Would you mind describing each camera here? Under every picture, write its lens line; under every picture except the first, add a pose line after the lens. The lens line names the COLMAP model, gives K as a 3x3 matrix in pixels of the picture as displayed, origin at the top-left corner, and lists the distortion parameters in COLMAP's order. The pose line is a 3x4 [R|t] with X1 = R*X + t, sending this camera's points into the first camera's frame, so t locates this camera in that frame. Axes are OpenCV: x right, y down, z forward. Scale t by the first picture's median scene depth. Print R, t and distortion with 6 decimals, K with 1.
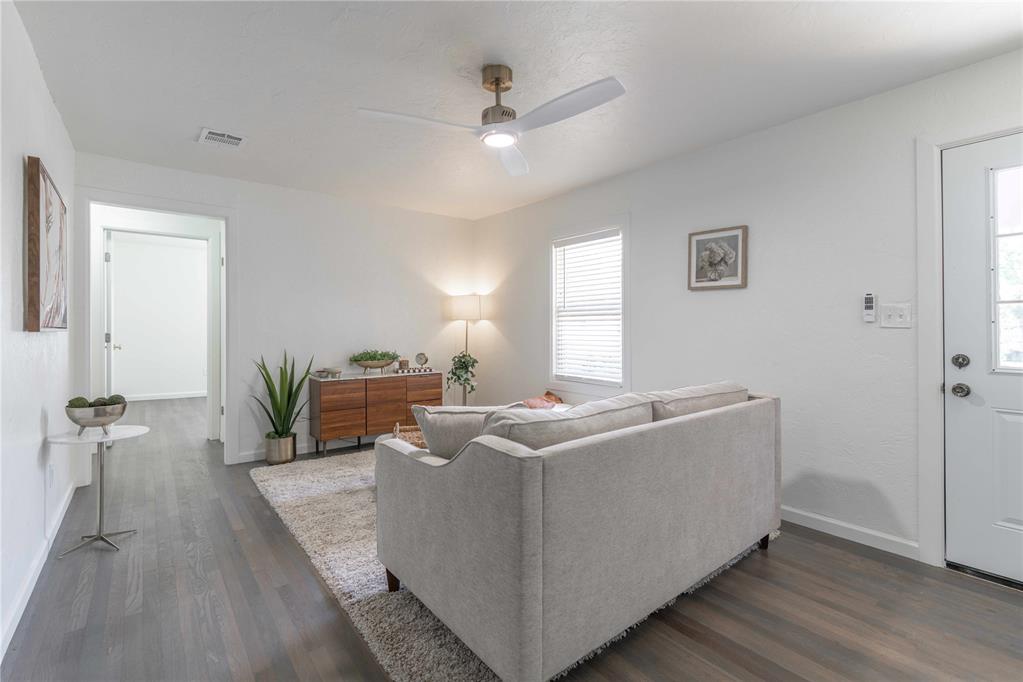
lens RADIAL K [[469.1, 0, 514.9], [0, 469.1, 334.4], [0, 0, 1]] dist [-0.004700, -0.000003]
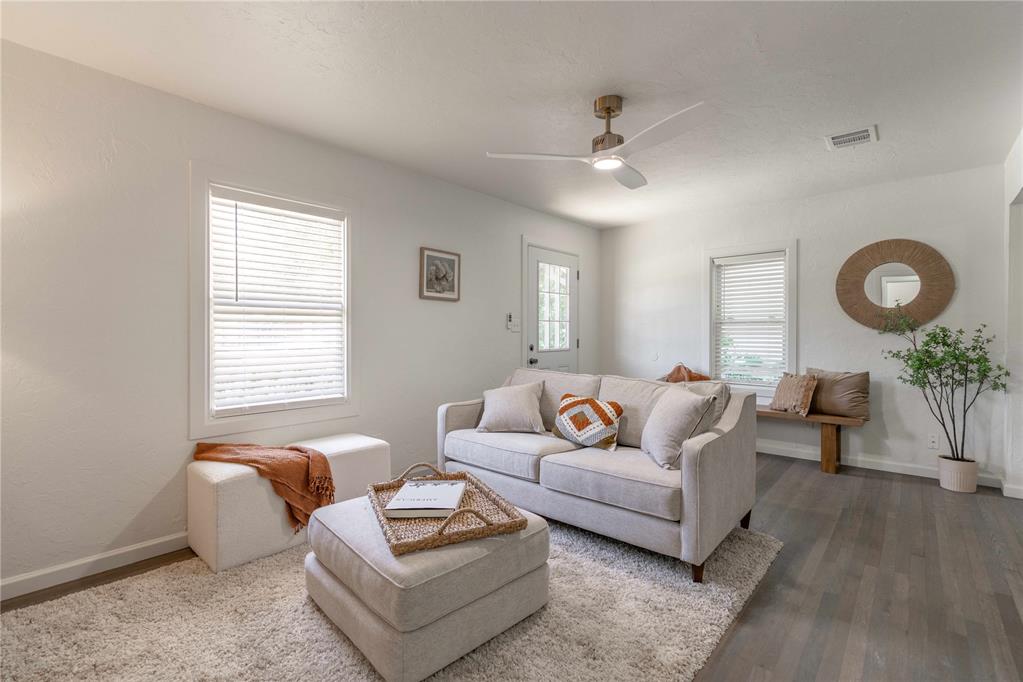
lens RADIAL K [[469.1, 0, 514.4], [0, 469.1, 334.4], [0, 0, 1]] dist [-0.004700, -0.000003]
pose [[-0.189362, -0.006940, 0.981883, -0.786999], [0.010328, 0.999906, 0.009059, -0.016573], [-0.981853, 0.011856, -0.189273, 1.036356]]
